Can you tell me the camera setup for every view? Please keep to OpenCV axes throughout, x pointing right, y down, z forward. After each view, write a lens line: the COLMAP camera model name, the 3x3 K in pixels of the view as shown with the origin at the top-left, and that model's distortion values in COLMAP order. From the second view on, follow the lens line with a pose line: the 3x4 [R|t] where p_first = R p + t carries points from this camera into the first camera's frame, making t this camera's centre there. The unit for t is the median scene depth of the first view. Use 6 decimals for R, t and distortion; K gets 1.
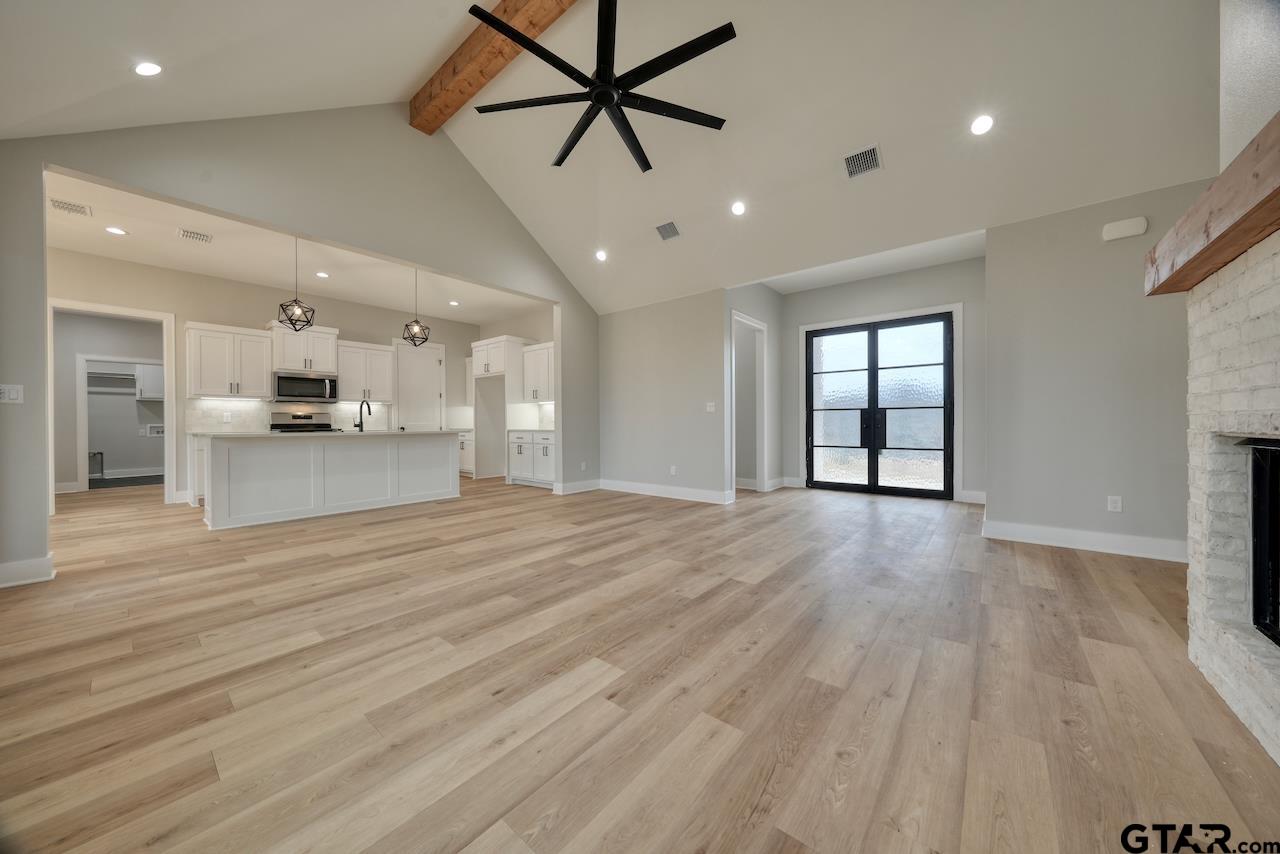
lens RADIAL K [[431.3, 0, 643.9], [0, 431.3, 423.5], [0, 0, 1]] dist [-0.005051, 0.000714]
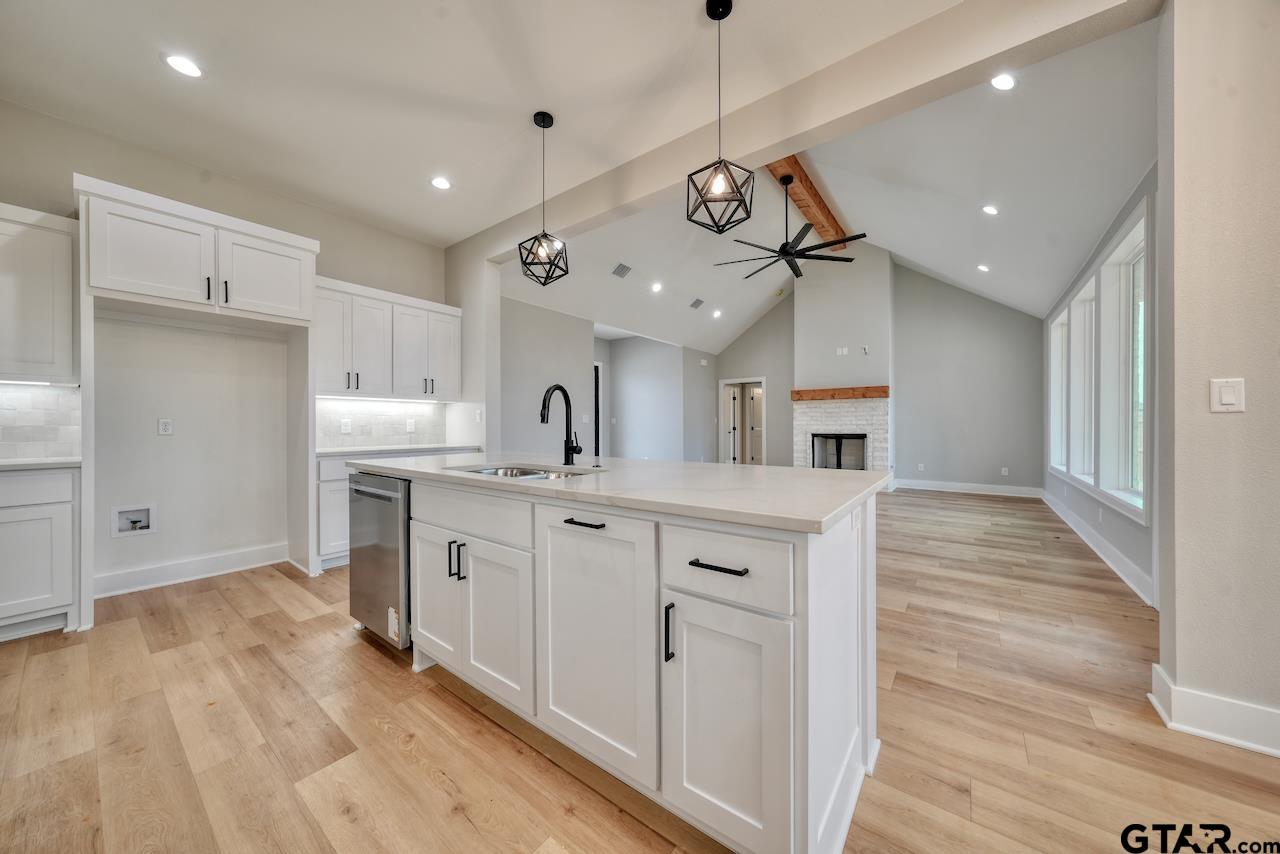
lens RADIAL K [[431.3, 0, 635.6], [0, 431.3, 429.5], [0, 0, 1]] dist [-0.005051, 0.000714]
pose [[-0.027403, -0.004421, 0.999615, -1.763337], [0.004926, 0.999977, 0.004557, -0.025467], [-0.999612, 0.005049, -0.027380, 1.566862]]
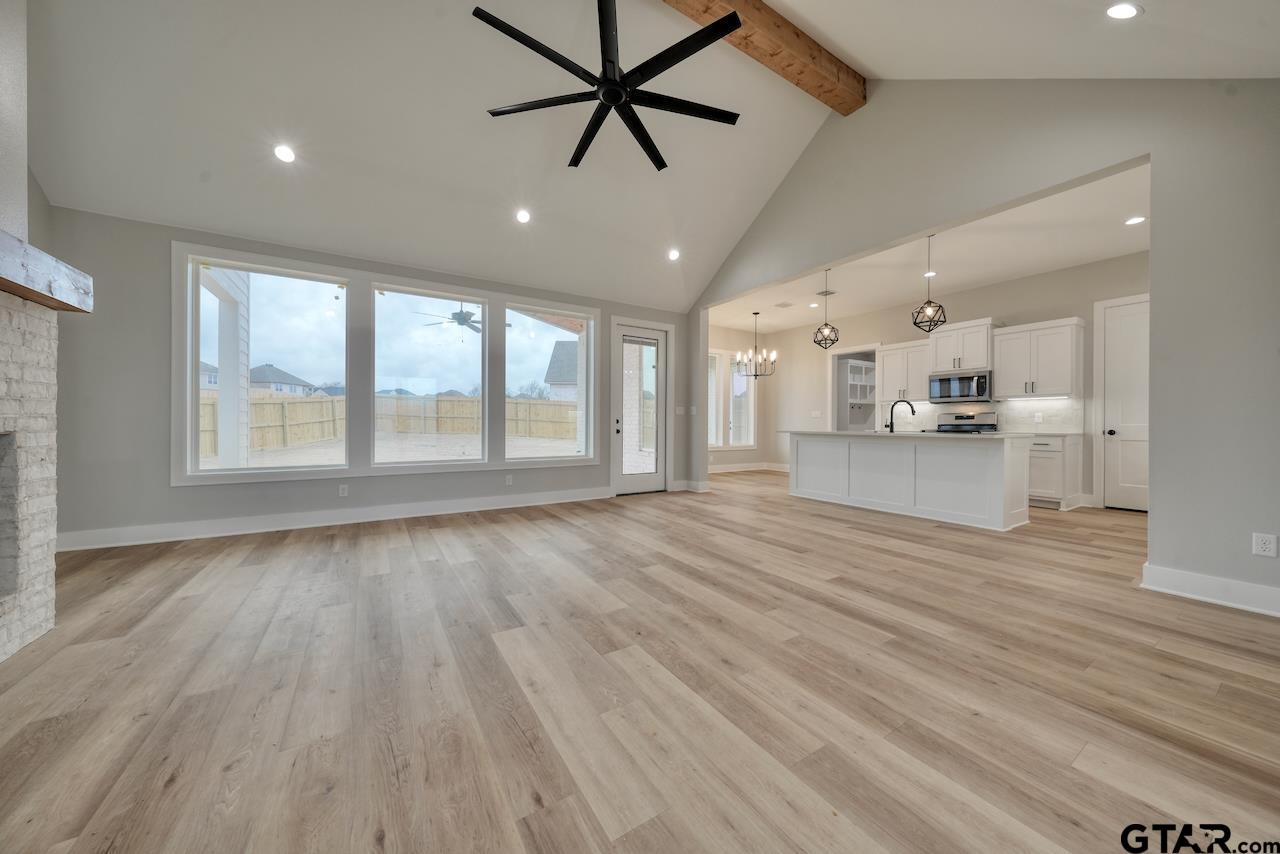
lens RADIAL K [[431.3, 0, 640.6], [0, 431.3, 423.4], [0, 0, 1]] dist [-0.005051, 0.000714]
pose [[-0.318809, 0.002587, -0.947815, 0.763798], [-0.002082, 0.999992, 0.003429, -0.006418], [0.947817, 0.003067, -0.318801, 1.270157]]
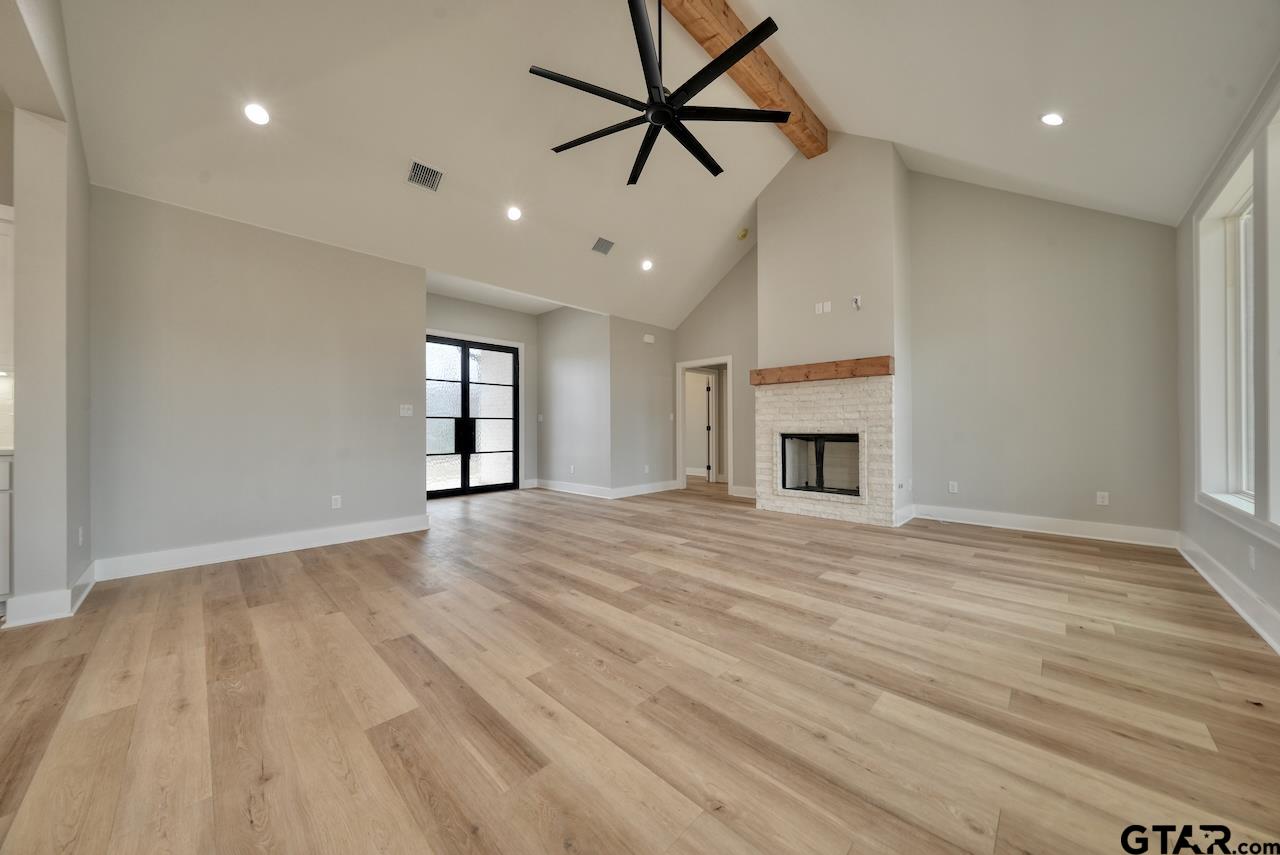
lens RADIAL K [[431.3, 0, 636.6], [0, 431.3, 428.7], [0, 0, 1]] dist [-0.005051, 0.000714]
pose [[0.093991, 0.005373, 0.995559, -1.026661], [0.004890, 0.999971, -0.005859, 0.002315], [-0.995561, 0.005418, 0.093962, 0.886694]]
